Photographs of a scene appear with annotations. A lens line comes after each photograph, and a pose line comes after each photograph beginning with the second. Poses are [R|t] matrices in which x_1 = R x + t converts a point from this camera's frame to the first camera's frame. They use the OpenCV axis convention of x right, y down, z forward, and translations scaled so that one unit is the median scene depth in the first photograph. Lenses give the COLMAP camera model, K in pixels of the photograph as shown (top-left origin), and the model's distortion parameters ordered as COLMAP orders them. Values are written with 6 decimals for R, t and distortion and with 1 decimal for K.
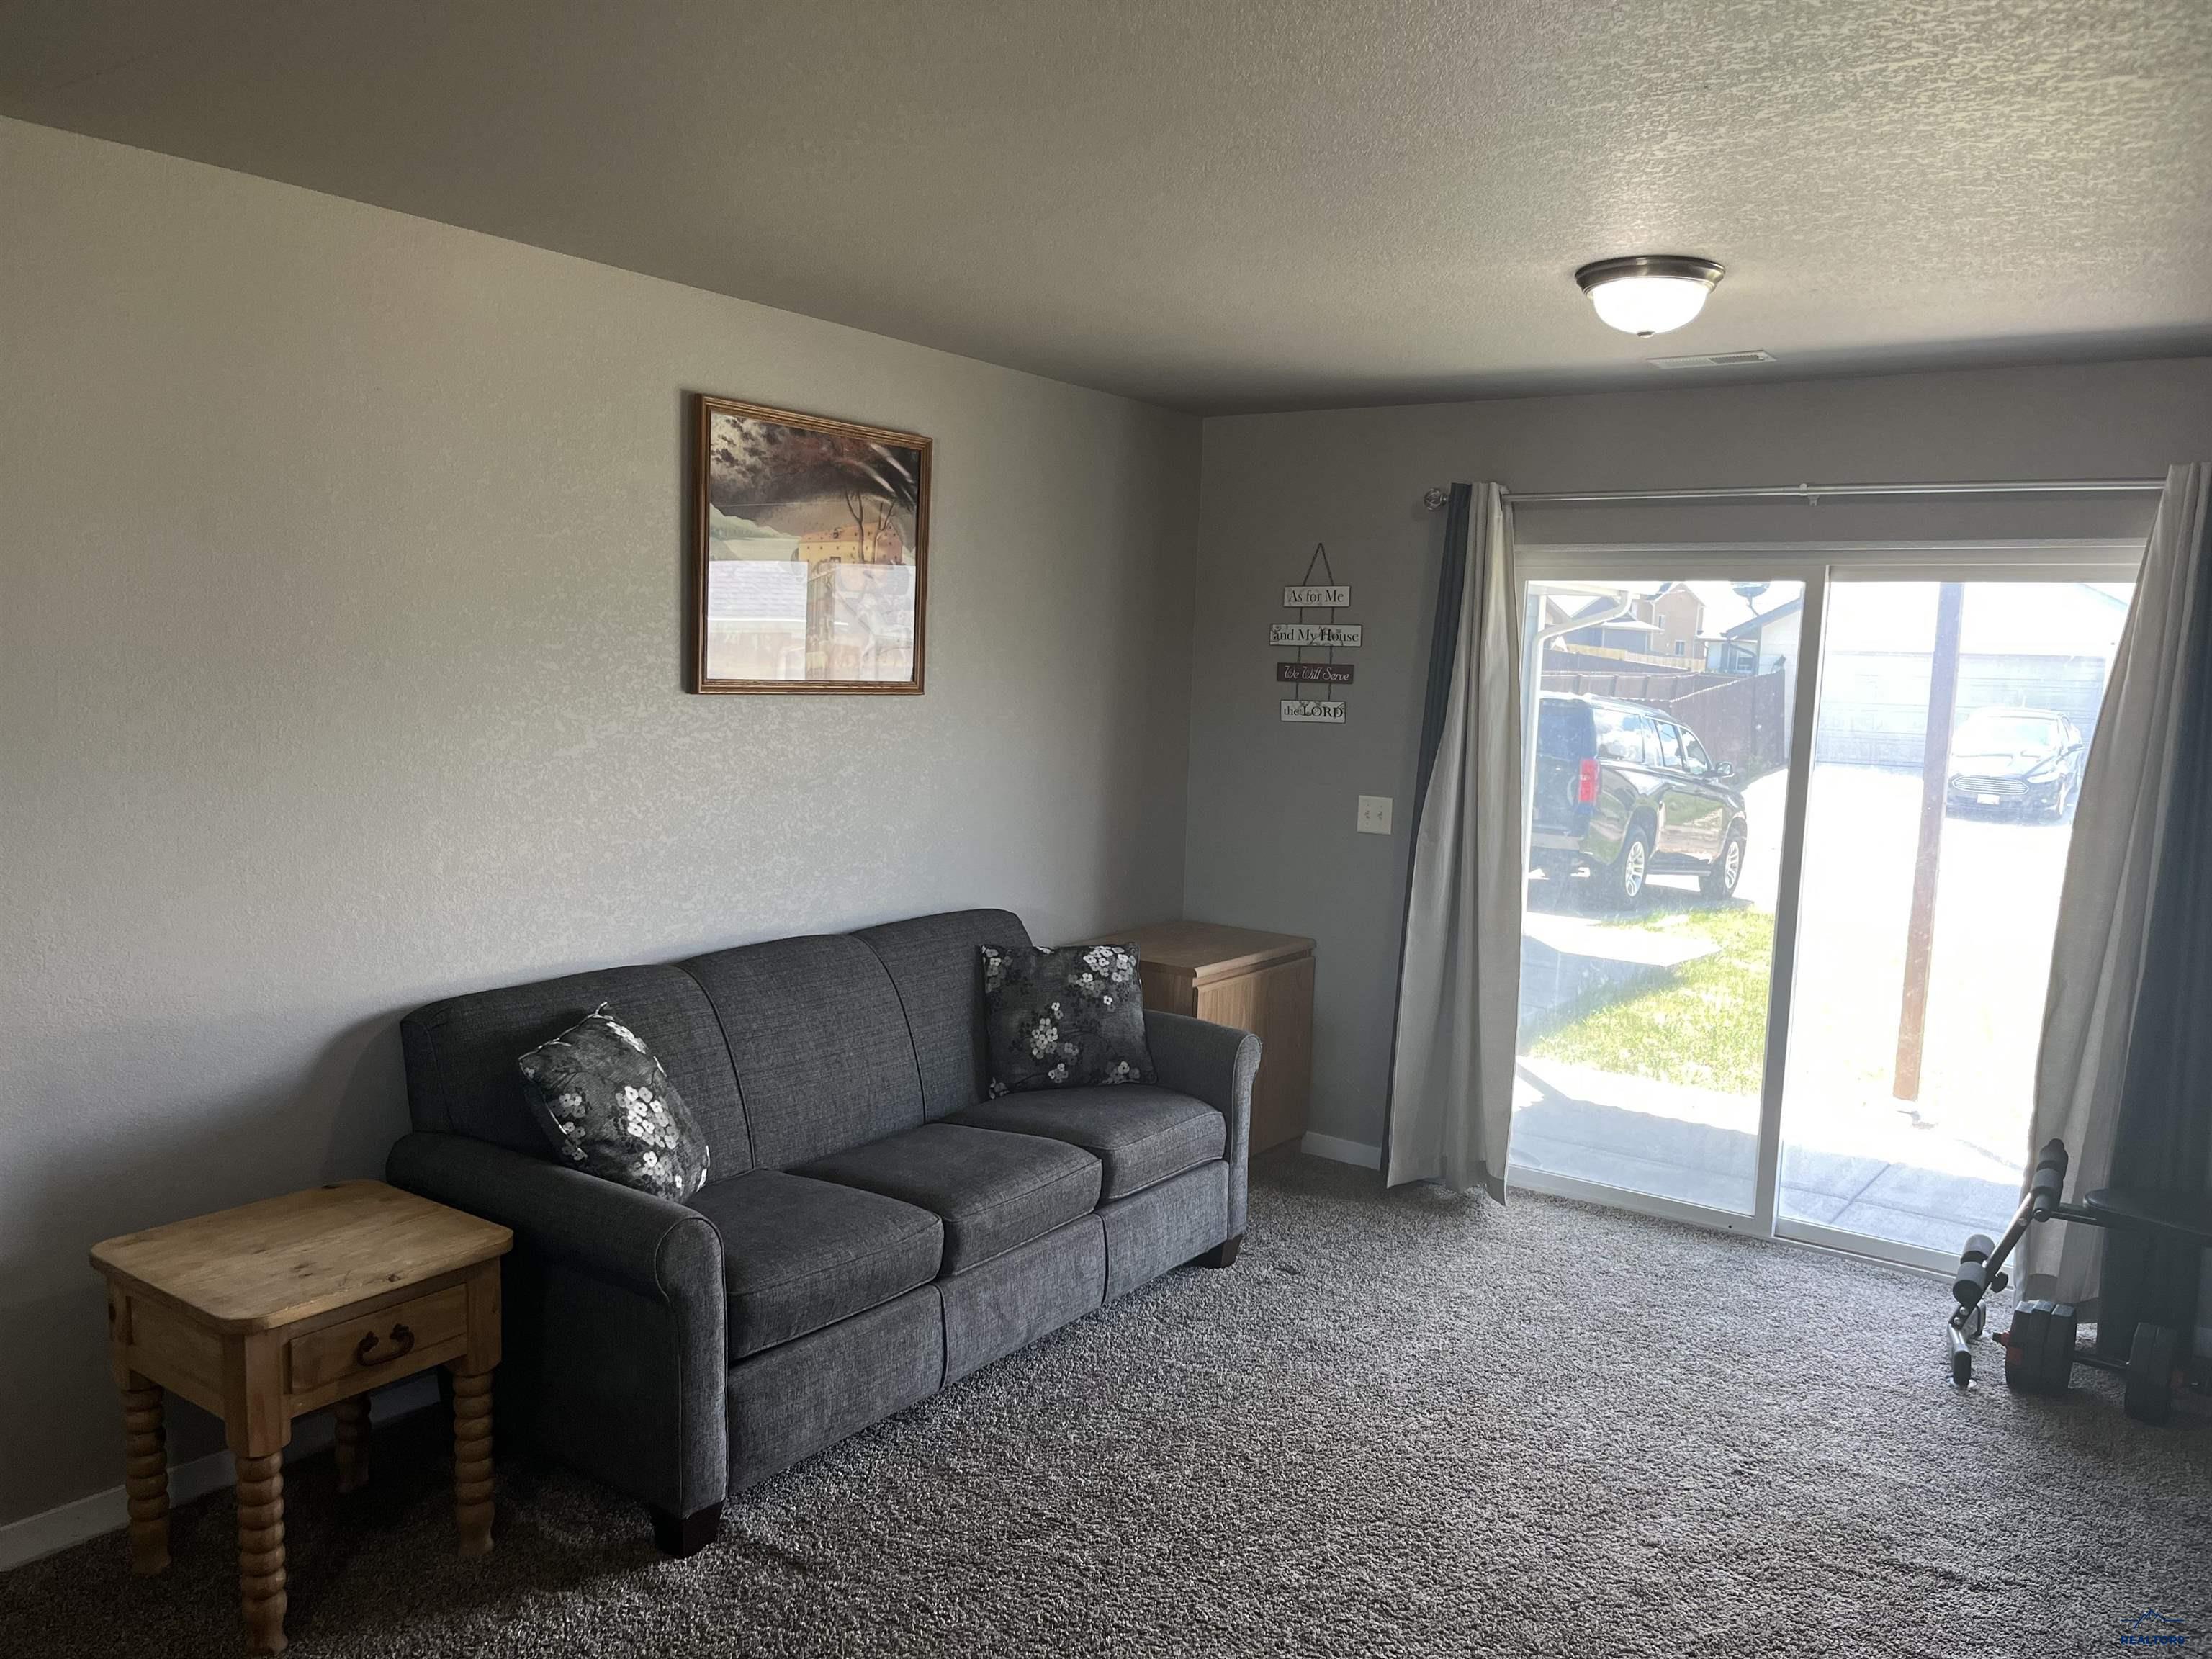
lens RADIAL K [[1679.4, 0, 1118.0], [0, 1679.4, 829.3], [0, 0, 1]] dist [0.024960, -0.015050]
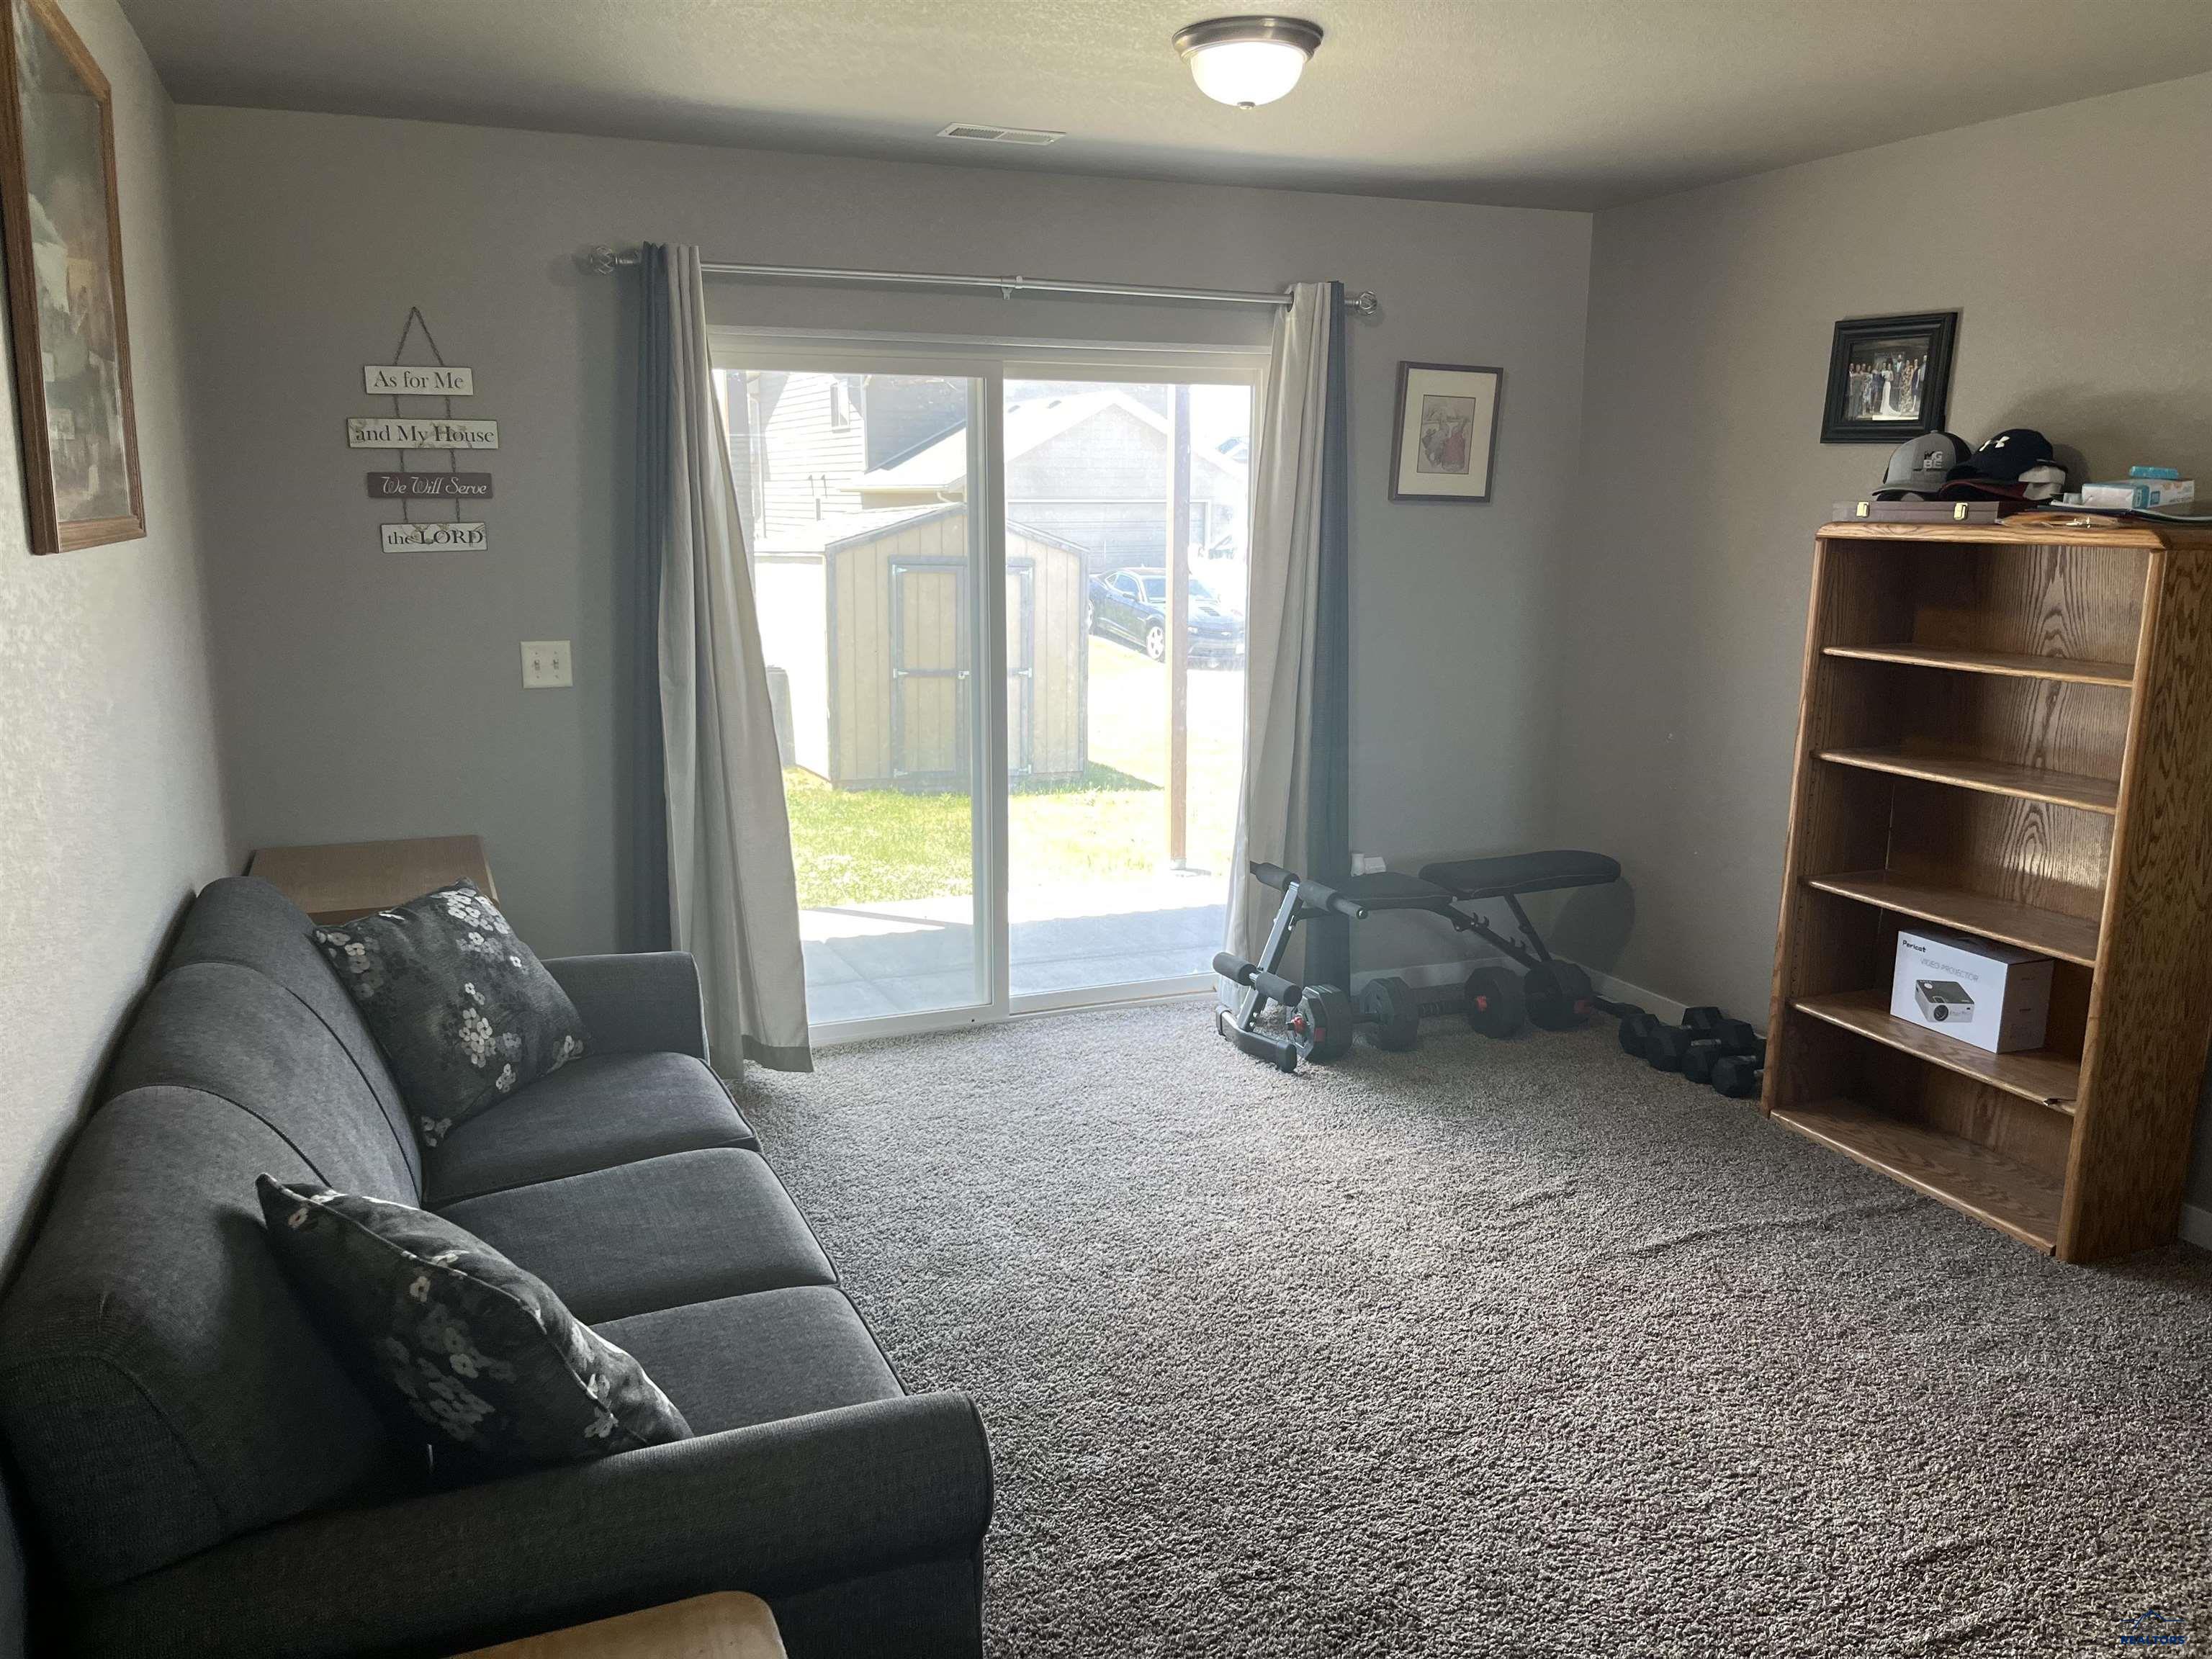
lens RADIAL K [[1679.4, 0, 1105.0], [0, 1679.4, 848.3], [0, 0, 1]] dist [0.024960, -0.015050]
pose [[0.541408, -0.207236, 0.814819, -0.401483], [0.102788, 0.978191, 0.180490, -0.043540], [-0.834453, -0.013965, 0.550902, 0.364264]]
